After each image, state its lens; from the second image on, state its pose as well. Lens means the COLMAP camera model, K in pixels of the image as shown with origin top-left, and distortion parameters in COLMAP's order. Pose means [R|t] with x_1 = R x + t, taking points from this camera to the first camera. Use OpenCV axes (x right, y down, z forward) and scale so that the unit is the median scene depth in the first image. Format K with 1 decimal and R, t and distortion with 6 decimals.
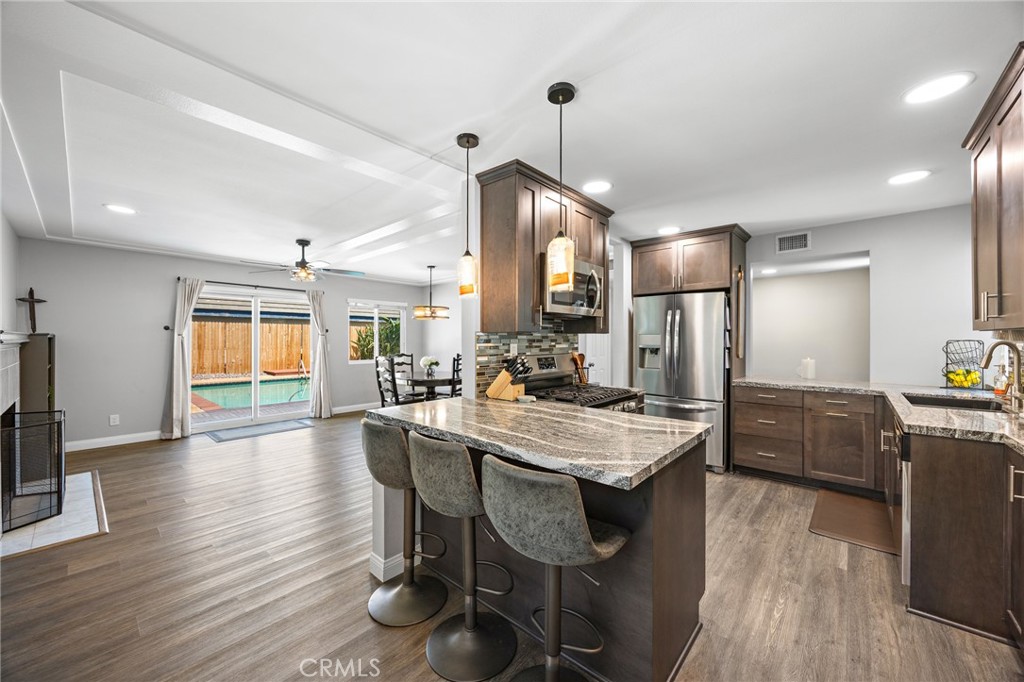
lens RADIAL K [[387.2, 0, 513.7], [0, 387.2, 341.3], [0, 0, 1]] dist [-0.002139, -0.000179]
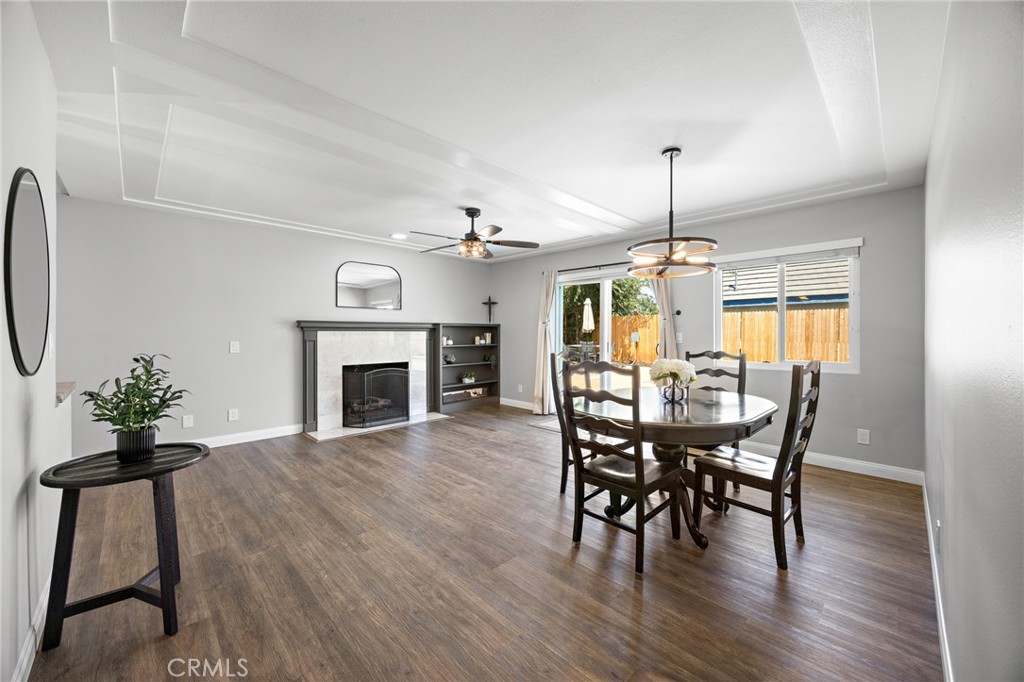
lens RADIAL K [[387.2, 0, 514.5], [0, 387.2, 340.3], [0, 0, 1]] dist [-0.002139, -0.000179]
pose [[-0.067553, 0.020113, -0.997513, 0.405458], [-0.010719, 0.999724, 0.020883, 0.014726], [0.997658, 0.012103, -0.067319, 1.497640]]
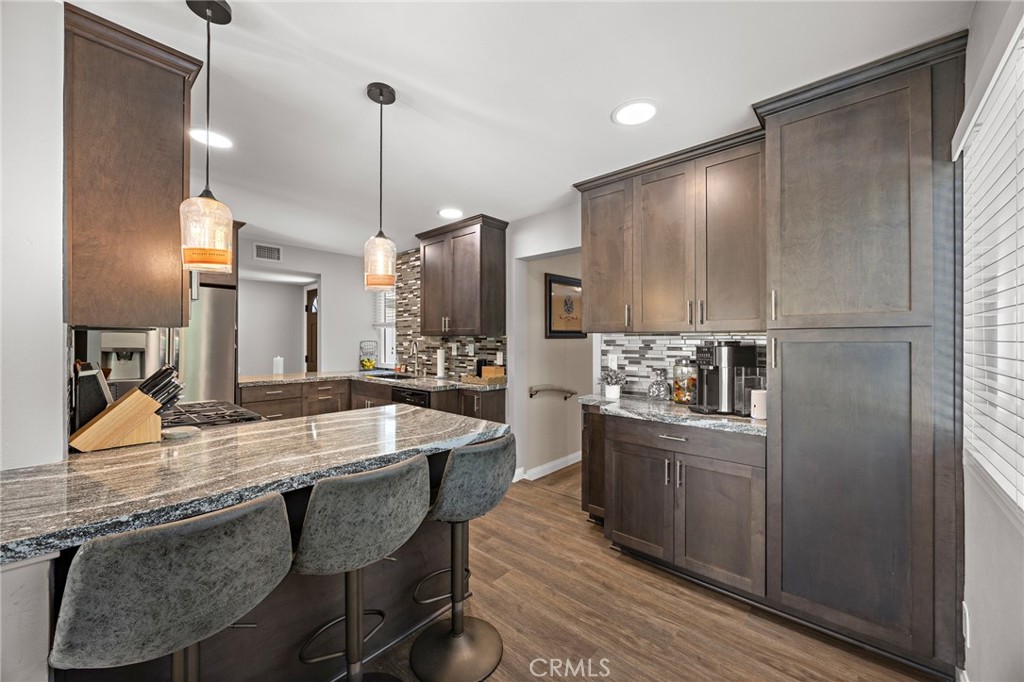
lens RADIAL K [[387.2, 0, 515.0], [0, 387.2, 338.4], [0, 0, 1]] dist [-0.002139, -0.000179]
pose [[0.018719, 0.007420, 0.999797, -0.438215], [0.002402, 0.999969, -0.007466, 0.001141], [-0.999822, 0.002541, 0.018701, 0.322346]]
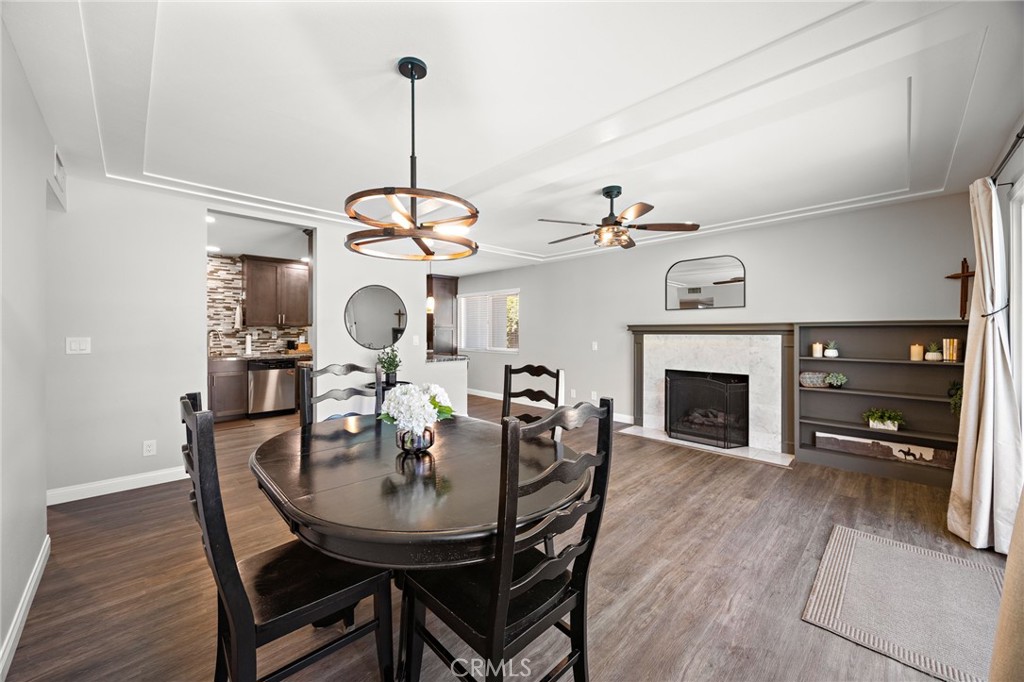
lens RADIAL K [[387.2, 0, 515.9], [0, 387.2, 334.3], [0, 0, 1]] dist [-0.002139, -0.000179]
pose [[-0.997621, -0.002192, 0.068903, -0.544481], [-0.001416, 0.999935, 0.011312, 0.001628], [-0.068924, 0.011187, -0.997559, 2.233121]]
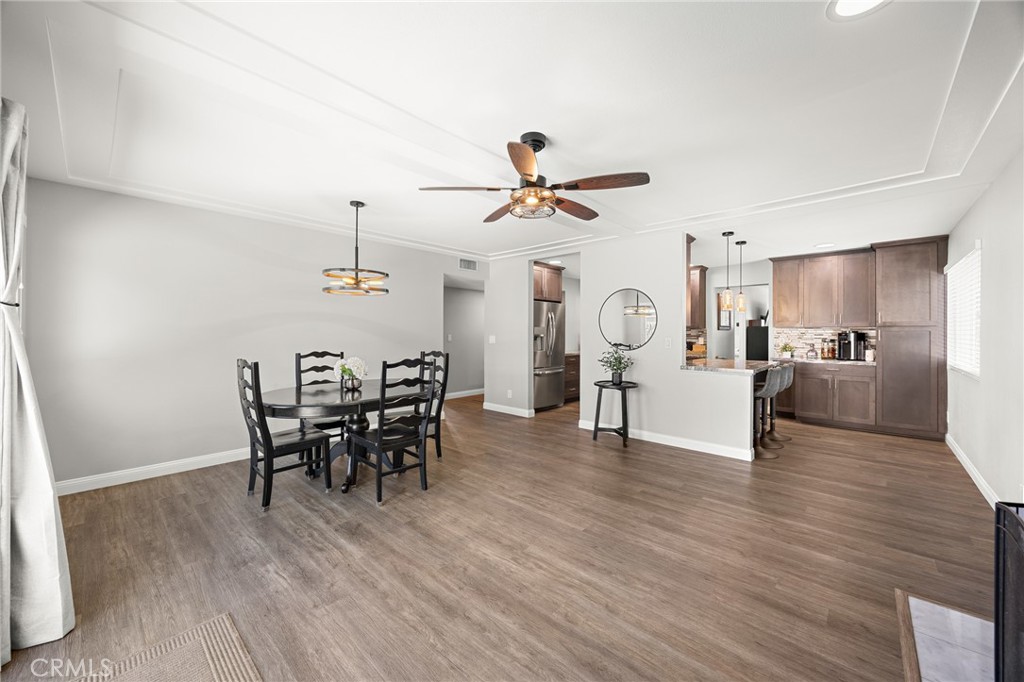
lens RADIAL K [[387.2, 0, 511.9], [0, 387.2, 331.4], [0, 0, 1]] dist [-0.002139, -0.000179]
pose [[0.026167, 0.003421, 0.999652, -1.388266], [0.003696, 0.999987, -0.003519, 0.003870], [-0.999651, 0.003787, 0.026154, 1.317185]]
